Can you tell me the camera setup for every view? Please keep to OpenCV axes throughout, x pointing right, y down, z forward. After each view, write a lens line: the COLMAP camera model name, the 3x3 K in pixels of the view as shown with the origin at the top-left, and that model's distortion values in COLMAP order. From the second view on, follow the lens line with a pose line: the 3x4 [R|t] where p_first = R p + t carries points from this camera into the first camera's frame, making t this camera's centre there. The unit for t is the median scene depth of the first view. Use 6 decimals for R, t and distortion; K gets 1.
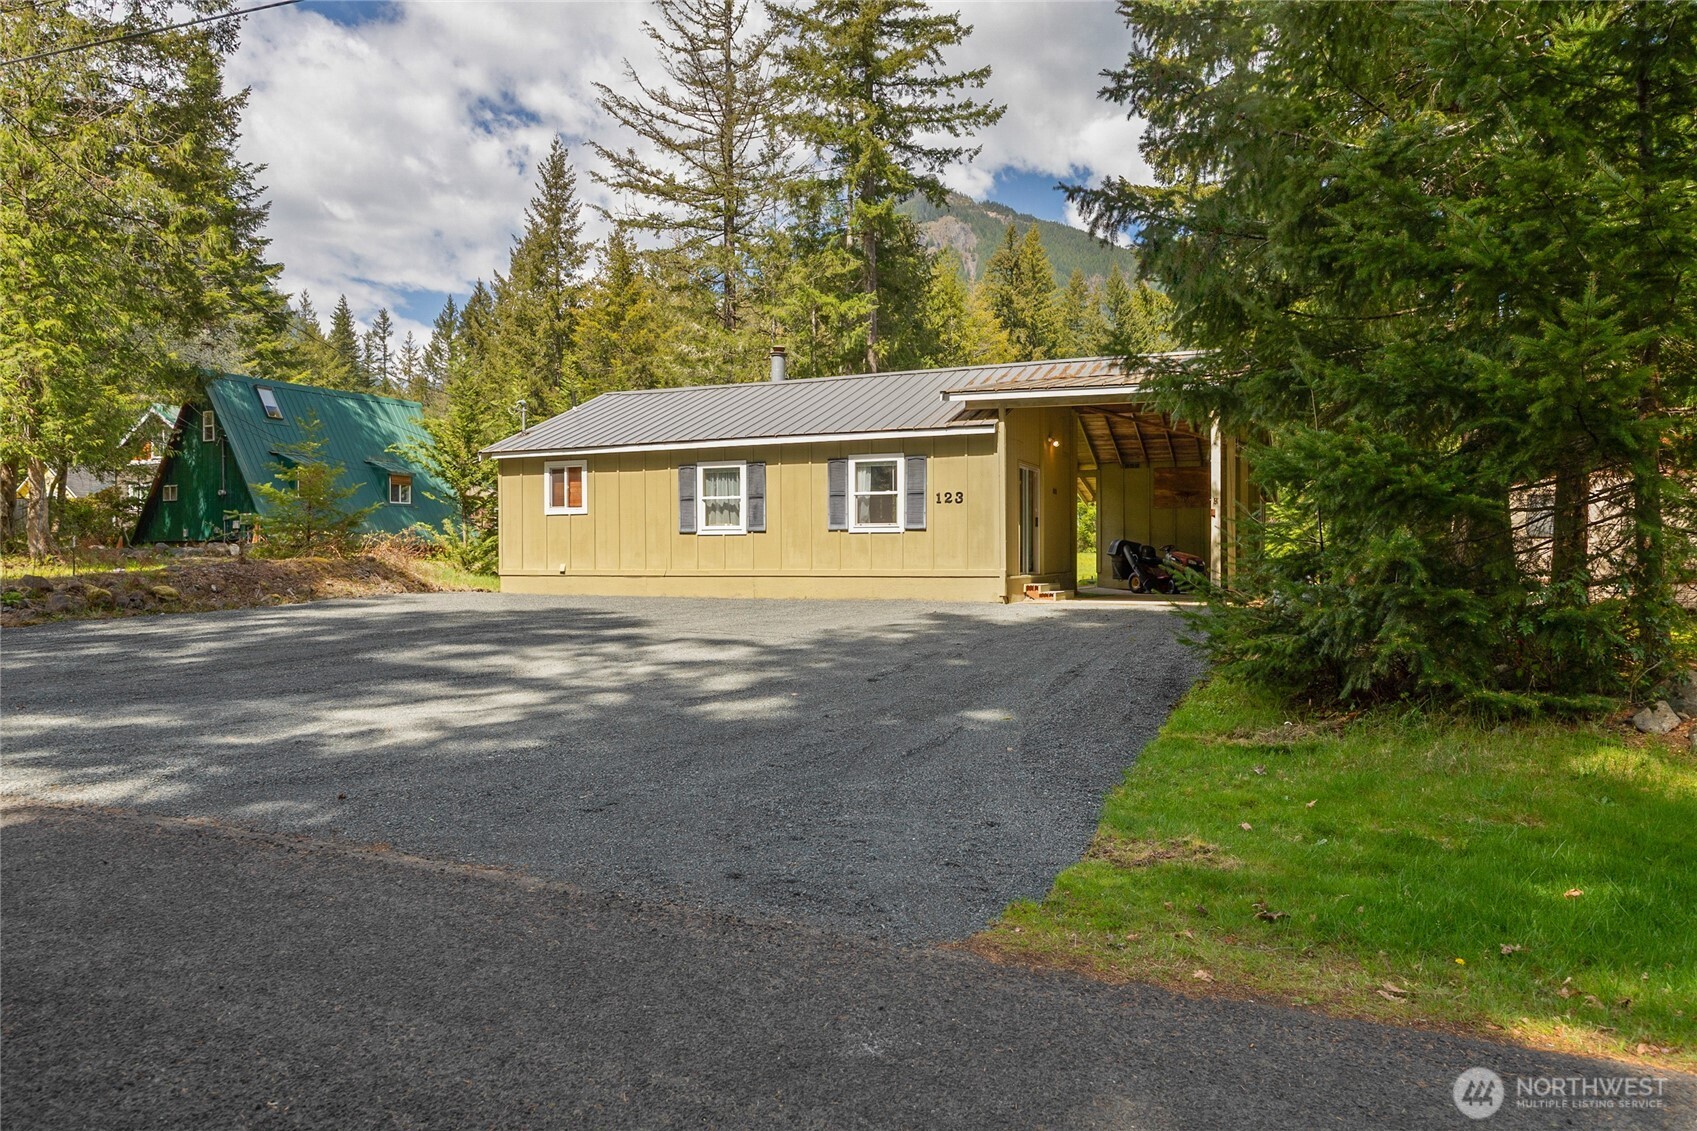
lens RADIAL K [[1124.0, 0, 843.5], [0, 1124.0, 596.5], [0, 0, 1]] dist [0.002037, -0.001543]
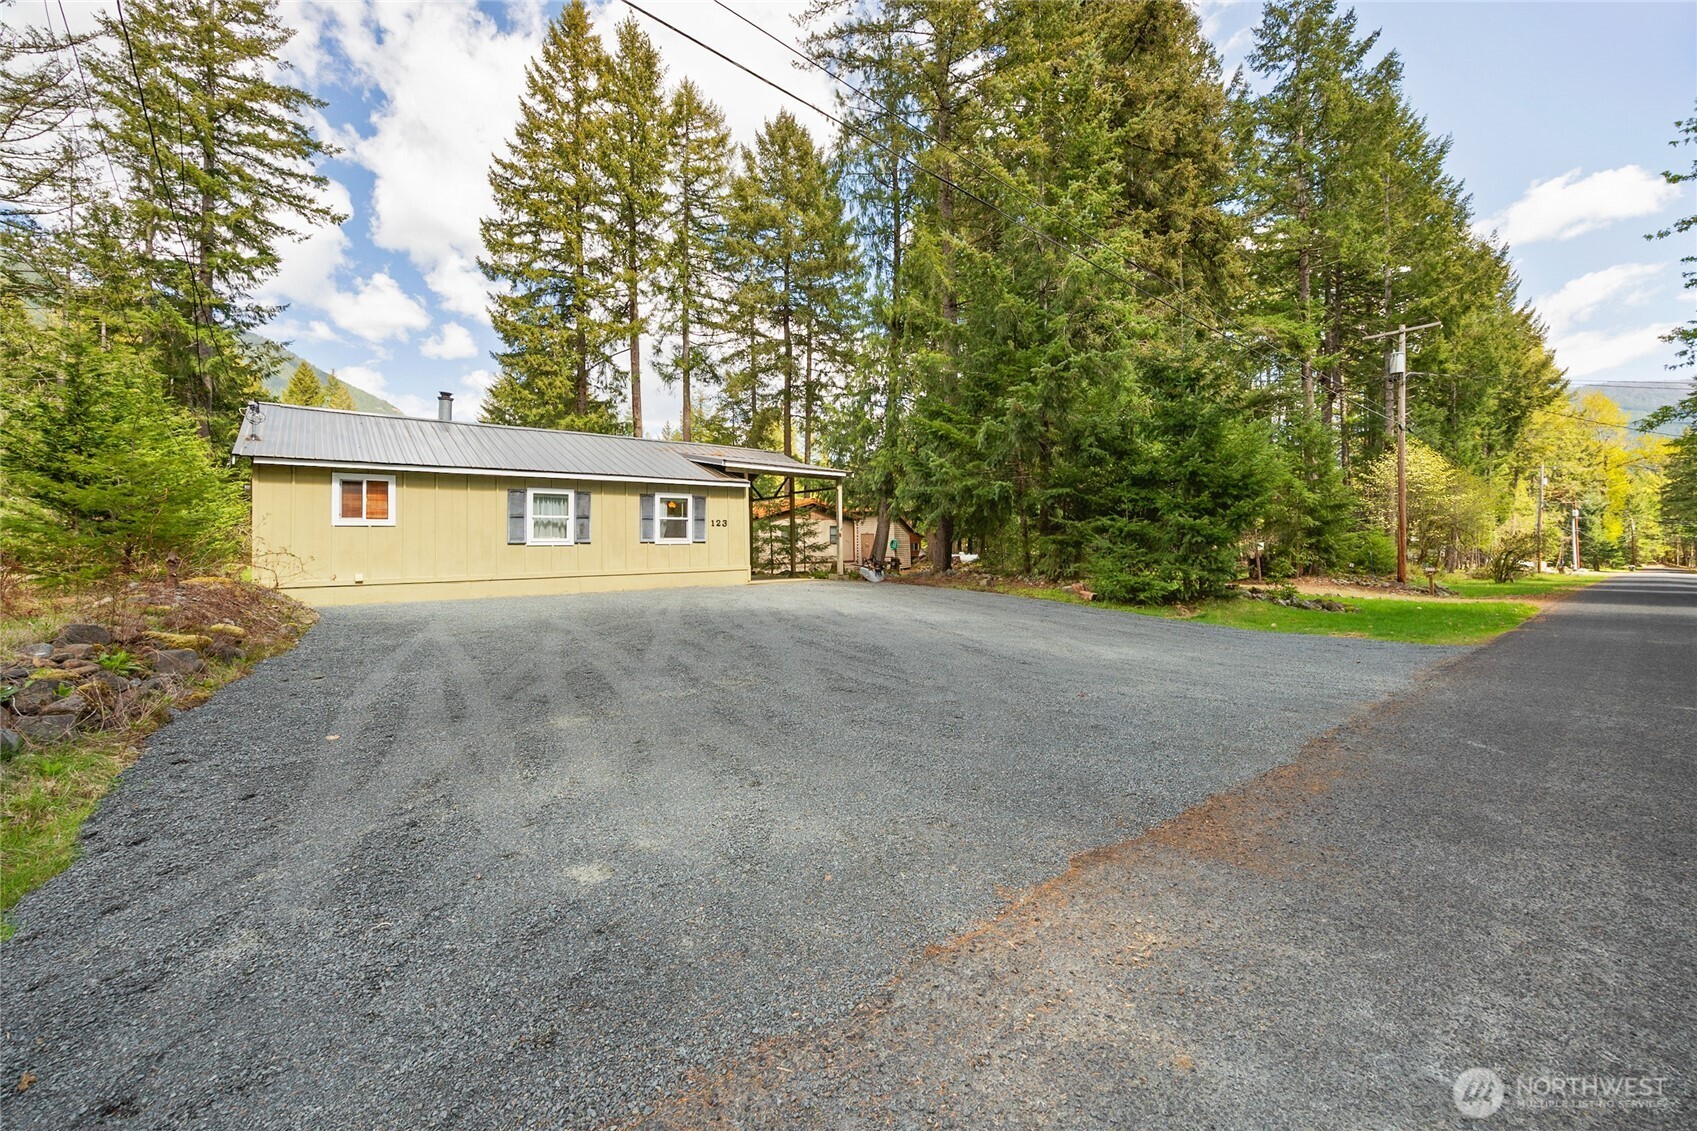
lens RADIAL K [[658.1, 0, 839.8], [0, 658.1, 541.6], [0, 0, 1]] dist [-0.000116, 0.000097]
pose [[0.467188, 0.001574, 0.884157, -0.579923], [0.044629, 0.998682, -0.025360, -0.024147], [-0.883031, 0.051307, 0.466502, 0.338402]]
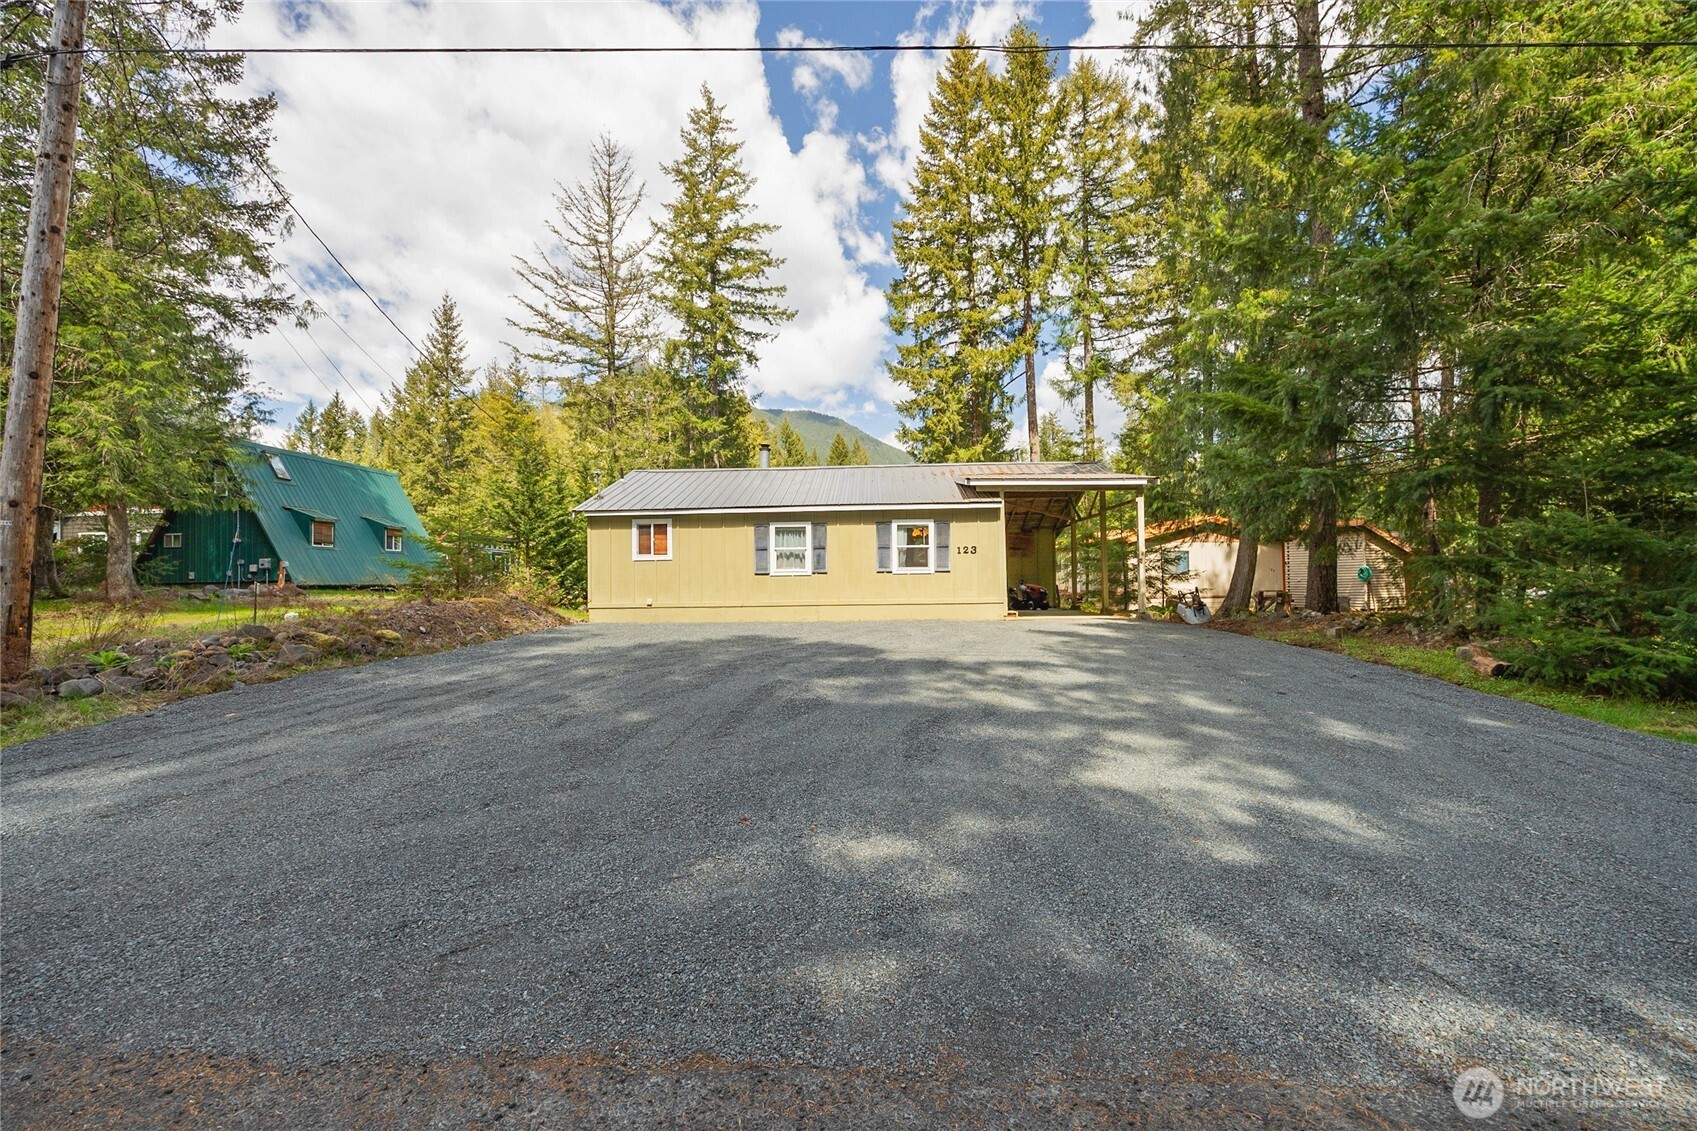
lens RADIAL K [[659.9, 0, 839.9], [0, 659.9, 585.3], [0, 0, 1]] dist [-0.001236, -0.000083]
pose [[0.933692, -0.011728, 0.357886, -0.319987], [0.024028, 0.999263, -0.029941, -0.016462], [-0.357271, 0.036554, 0.933285, 0.214612]]
